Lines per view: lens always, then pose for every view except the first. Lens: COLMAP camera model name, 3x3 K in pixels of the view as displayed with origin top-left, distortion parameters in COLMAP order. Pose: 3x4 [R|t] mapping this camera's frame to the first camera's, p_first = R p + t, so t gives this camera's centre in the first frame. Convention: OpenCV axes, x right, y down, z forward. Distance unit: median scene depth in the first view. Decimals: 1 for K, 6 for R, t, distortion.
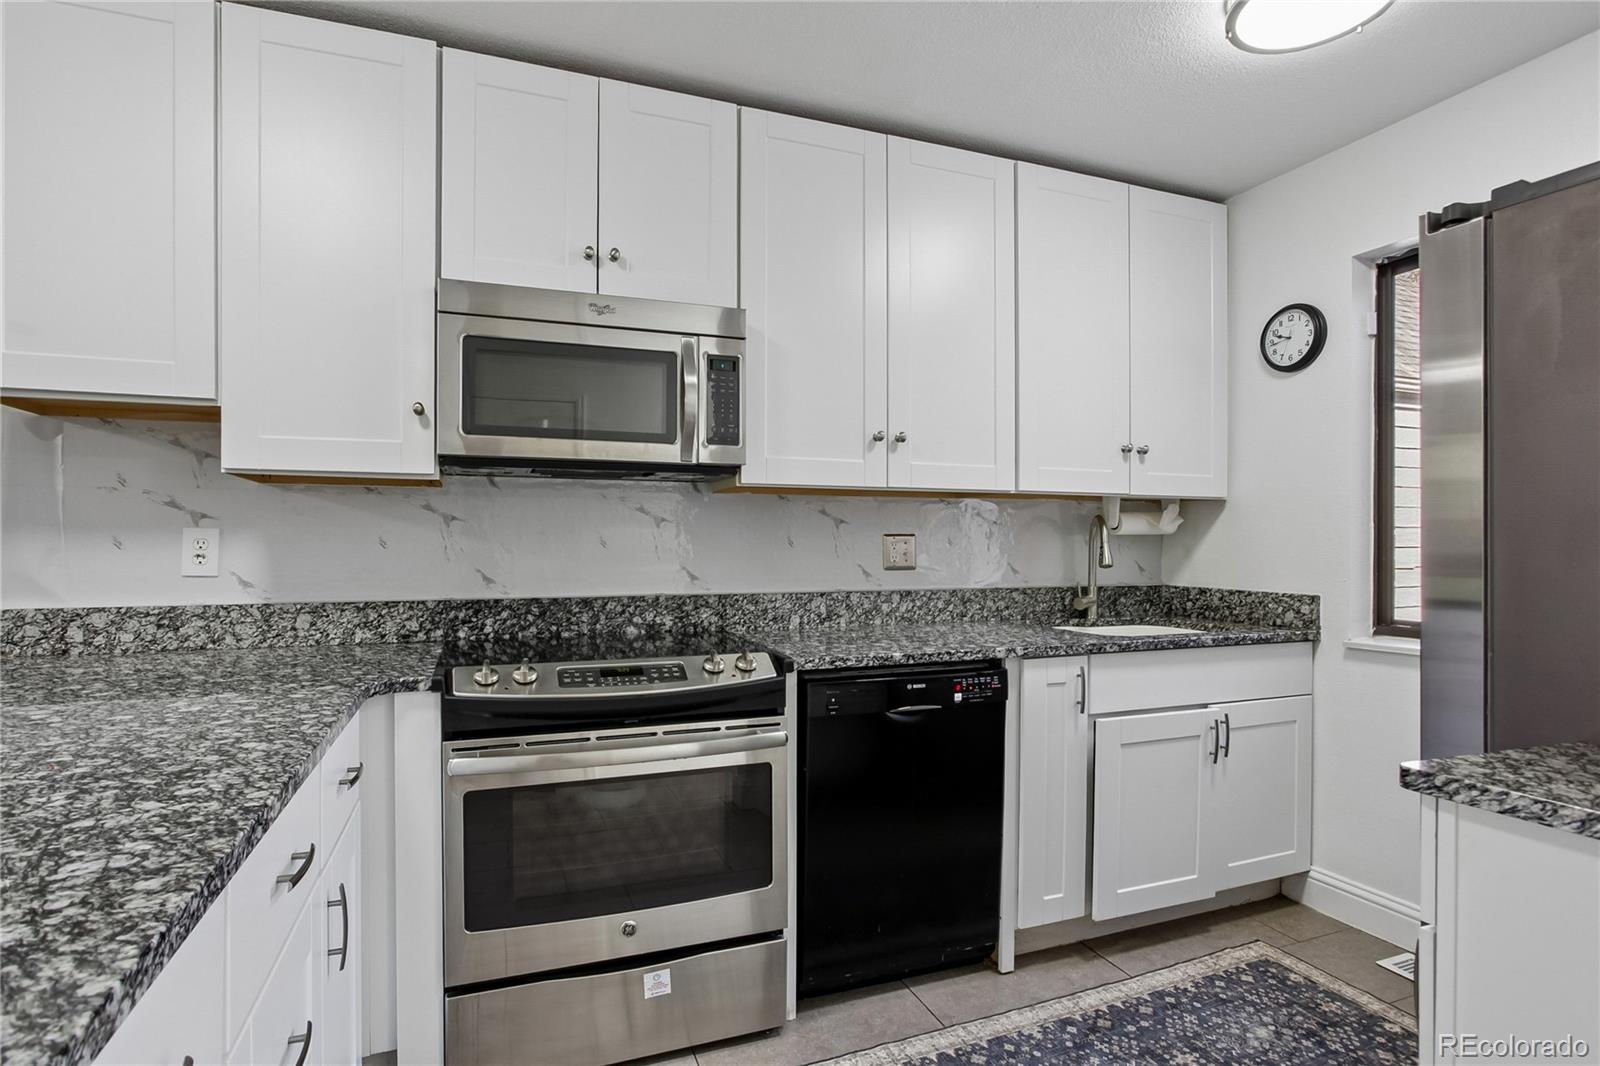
lens RADIAL K [[787.2, 0, 793.6], [0, 787.2, 545.1], [0, 0, 1]] dist [-0.019483, 0.013732]
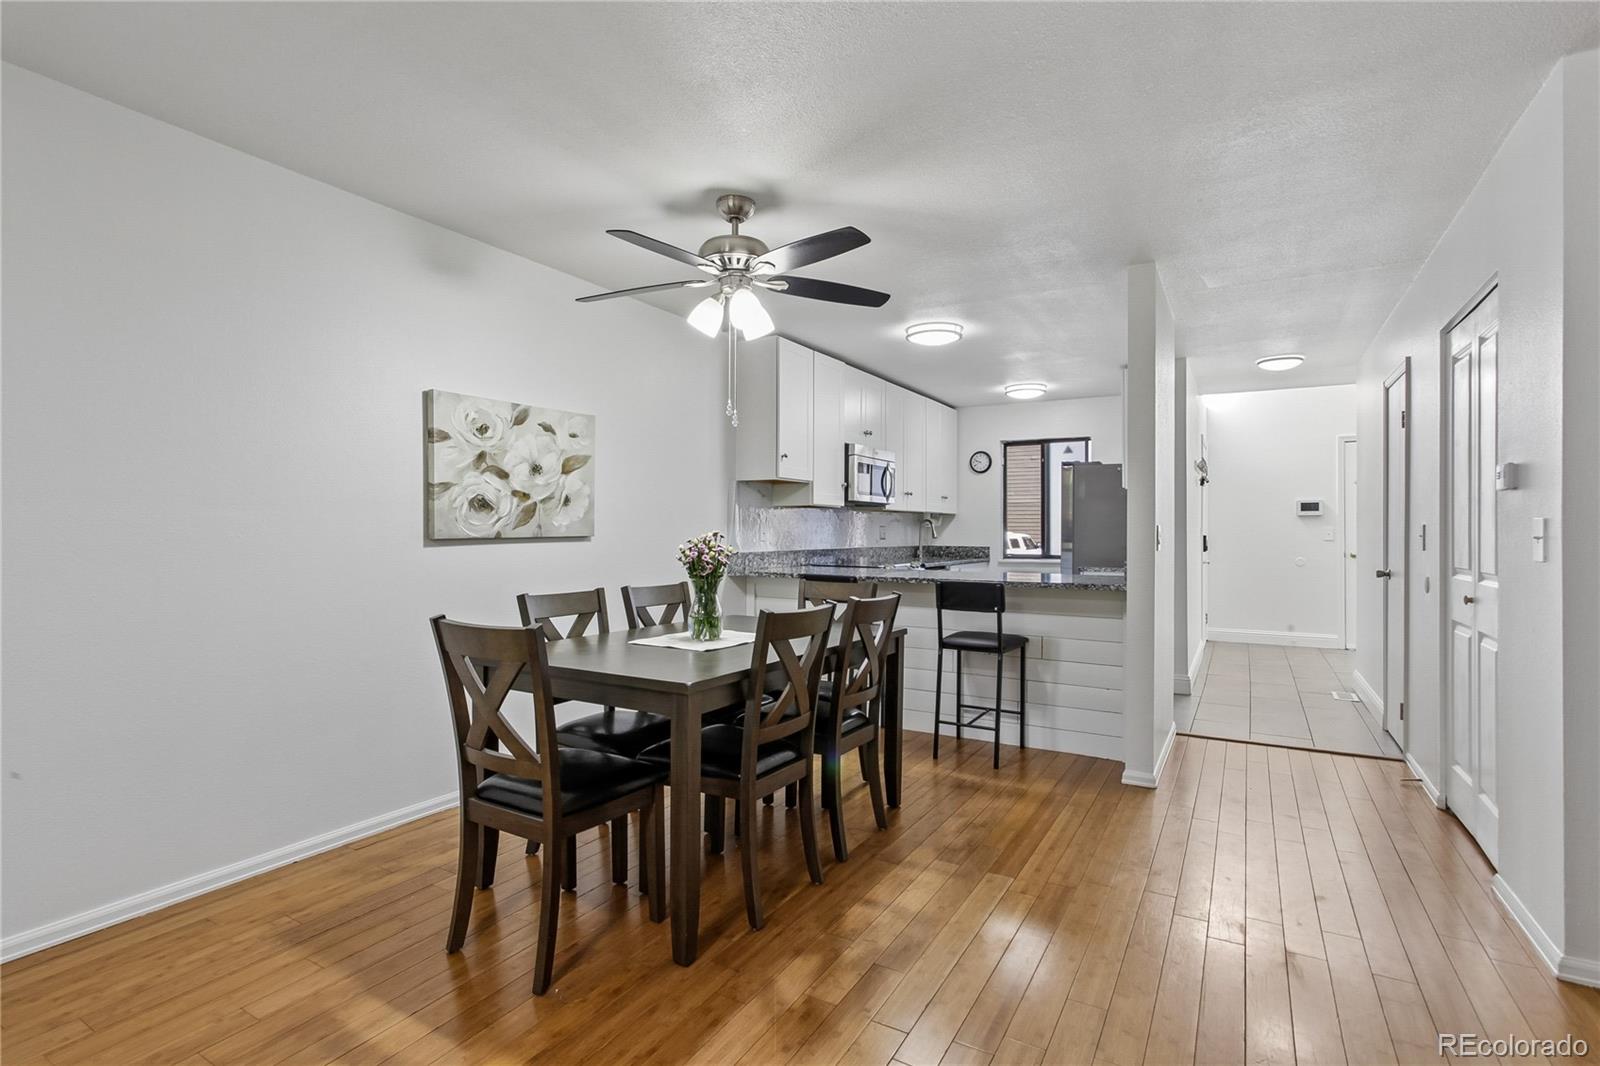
lens RADIAL K [[787.2, 0, 784.4], [0, 787.2, 533.3], [0, 0, 1]] dist [-0.019483, 0.013732]
pose [[0.778493, 0.000324, 0.627653, -2.117808], [-0.001356, 0.999998, 0.001166, 0.008922], [-0.627652, -0.001759, 0.778492, -1.009419]]
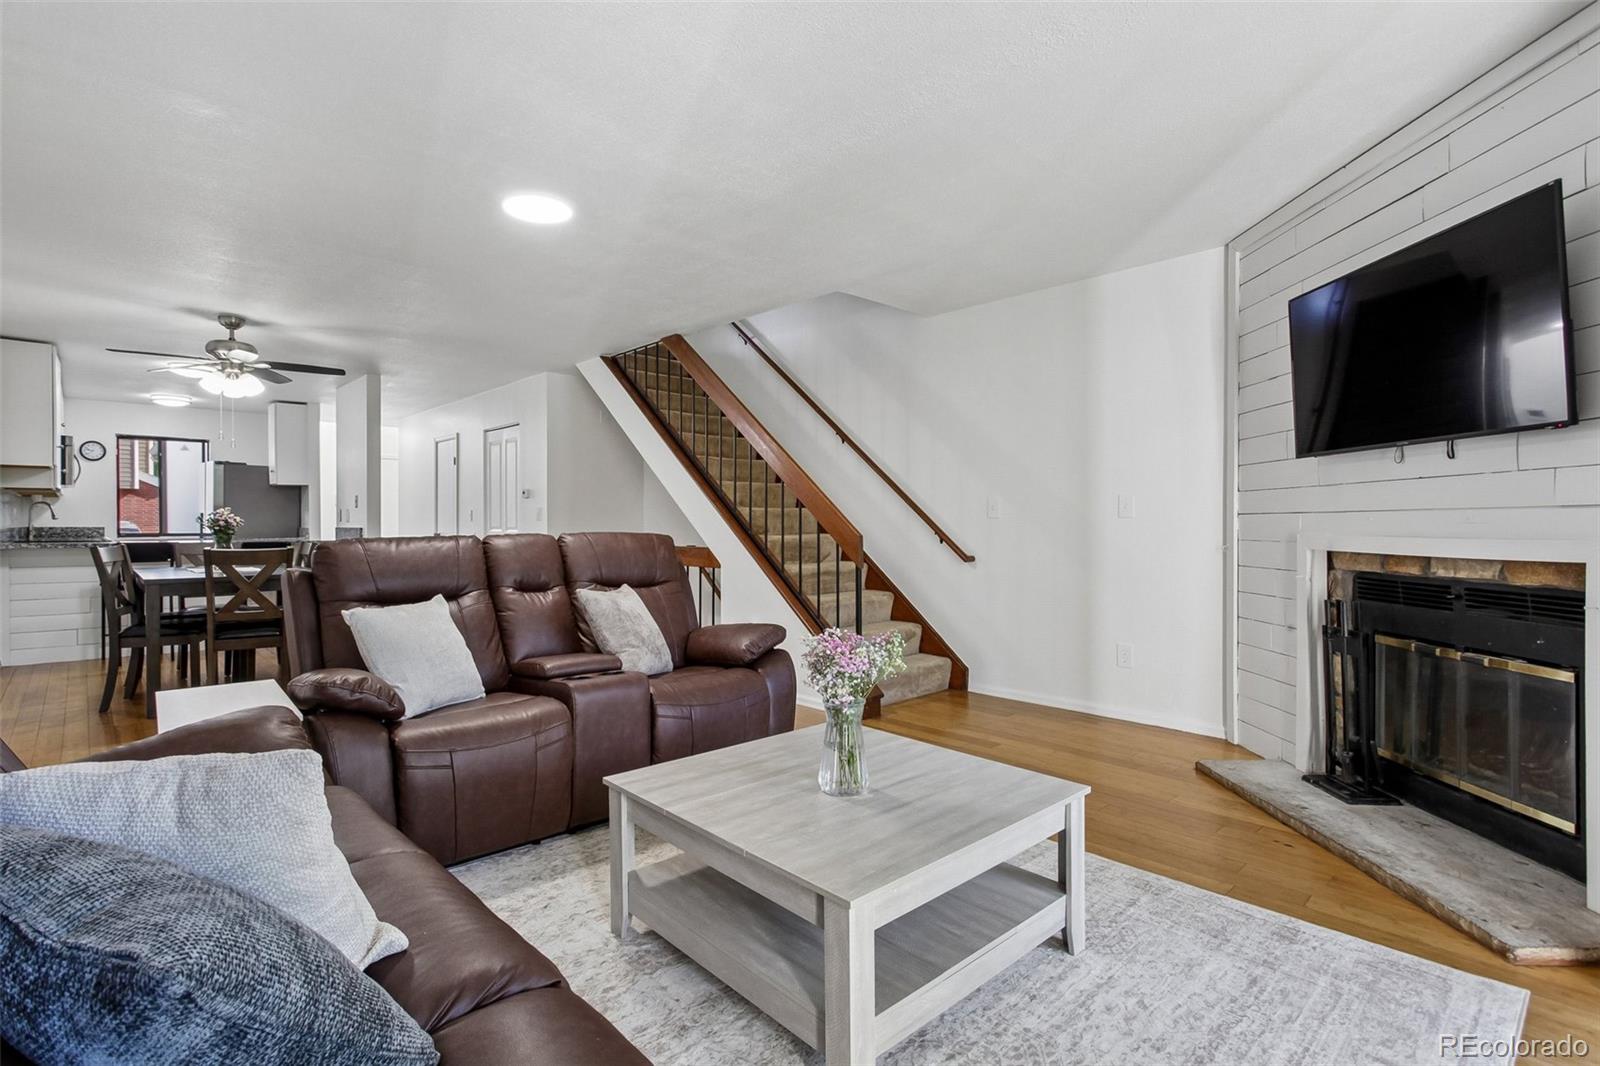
lens RADIAL K [[787.2, 0, 798.7], [0, 787.2, 520.9], [0, 0, 1]] dist [-0.019483, 0.013732]
pose [[-0.378286, 0.001537, 0.925688, -4.077807], [0.001457, 0.999998, -0.001065, 0.047706], [-0.925688, 0.000946, -0.378287, -0.590190]]
